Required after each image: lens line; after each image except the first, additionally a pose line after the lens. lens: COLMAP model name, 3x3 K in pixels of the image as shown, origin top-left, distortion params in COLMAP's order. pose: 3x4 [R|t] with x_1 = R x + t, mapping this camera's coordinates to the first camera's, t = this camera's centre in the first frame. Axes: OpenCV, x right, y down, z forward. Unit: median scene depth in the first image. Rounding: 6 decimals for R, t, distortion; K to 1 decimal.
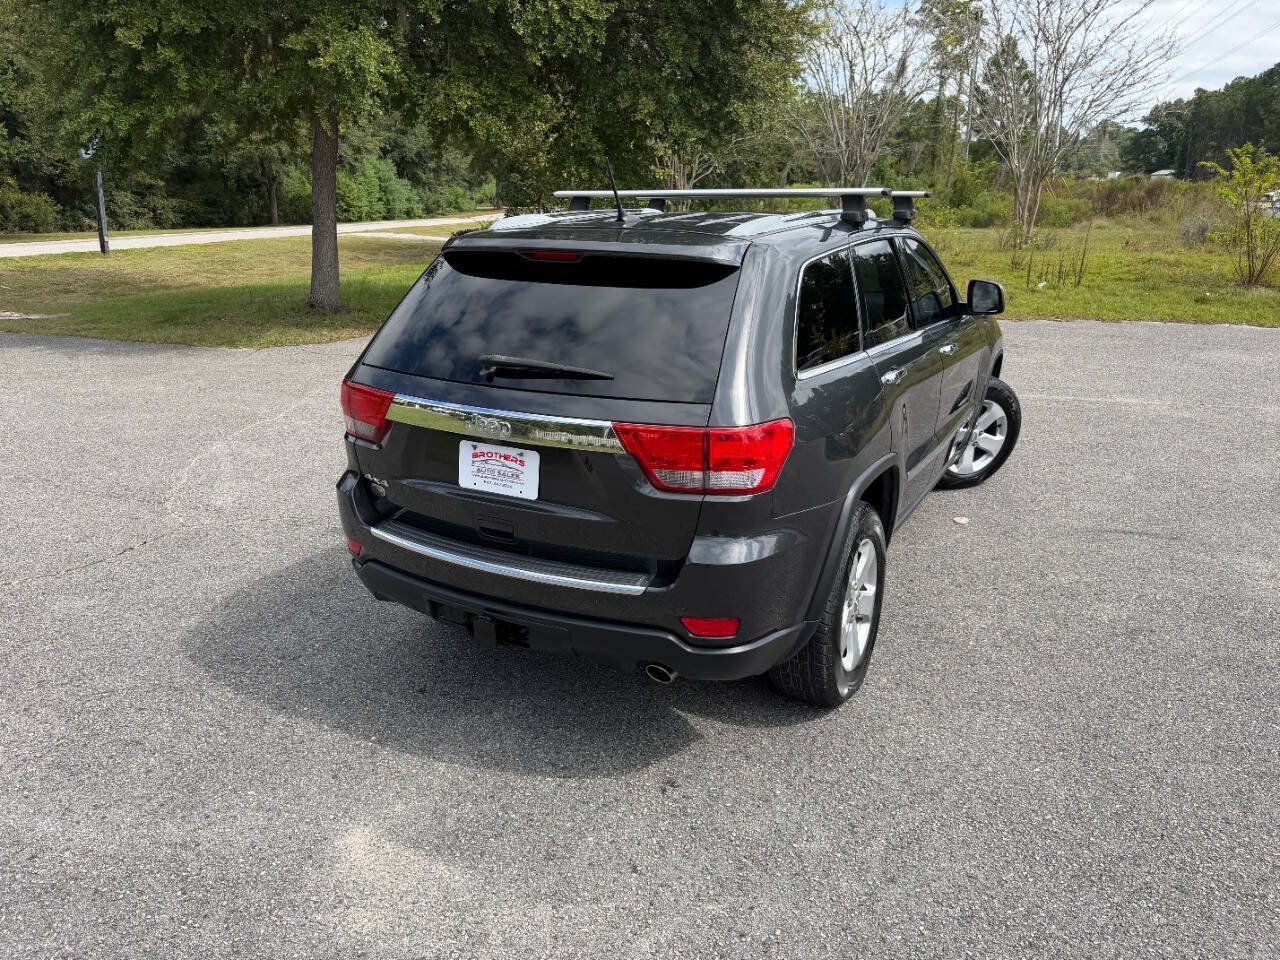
lens RADIAL K [[909.5, 0, 645.5], [0, 909.5, 476.5], [0, 0, 1]] dist [0.020001, -0.021211]
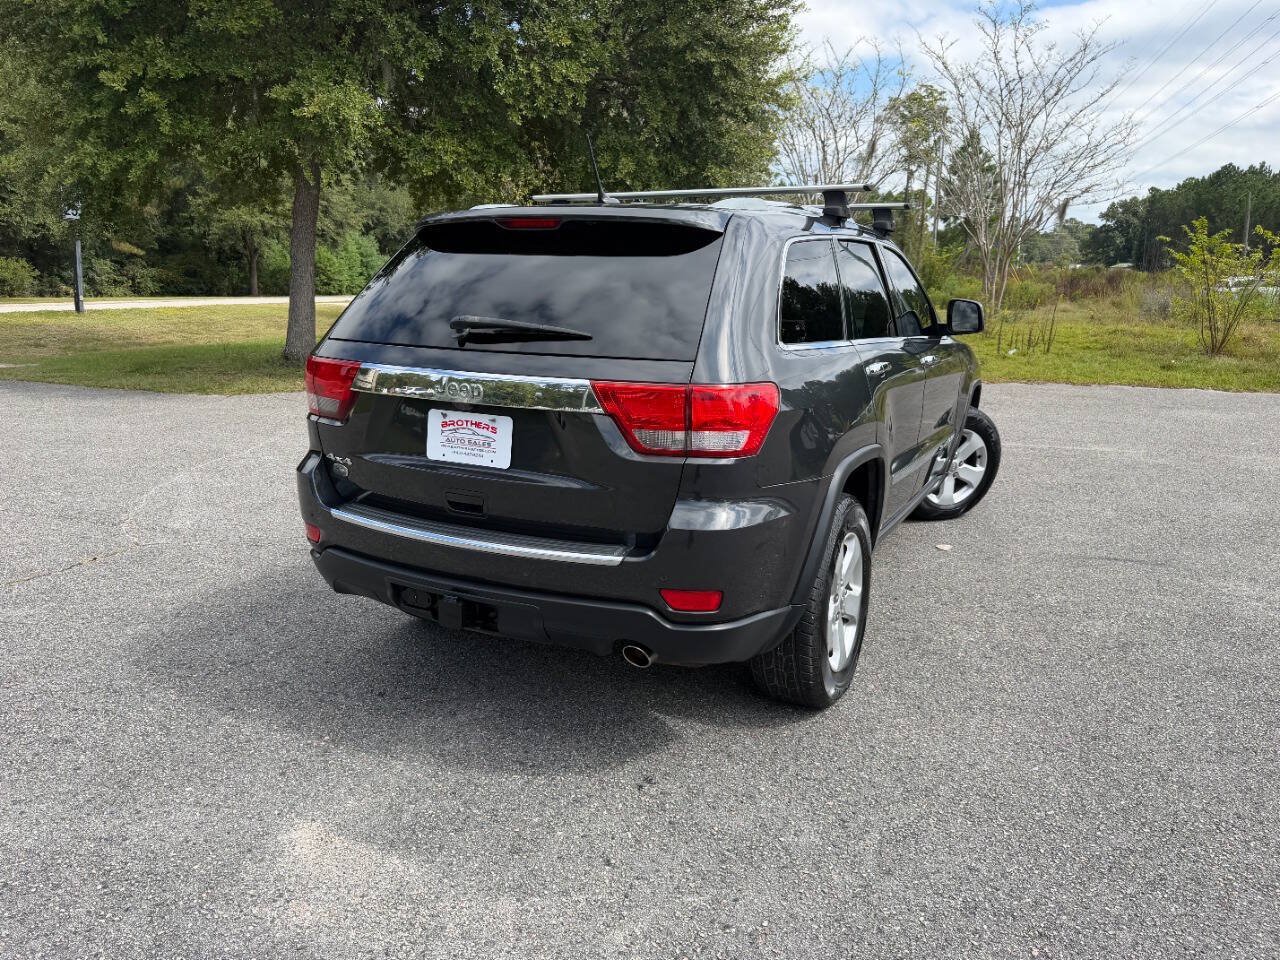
lens RADIAL K [[909.5, 0, 646.5], [0, 909.5, 479.7], [0, 0, 1]] dist [0.020001, -0.021211]
pose [[0.999549, 0.010912, 0.027979, -0.002215], [-0.008581, 0.996586, -0.082116, 0.092093], [-0.028779, 0.081839, 0.996230, 0.042509]]
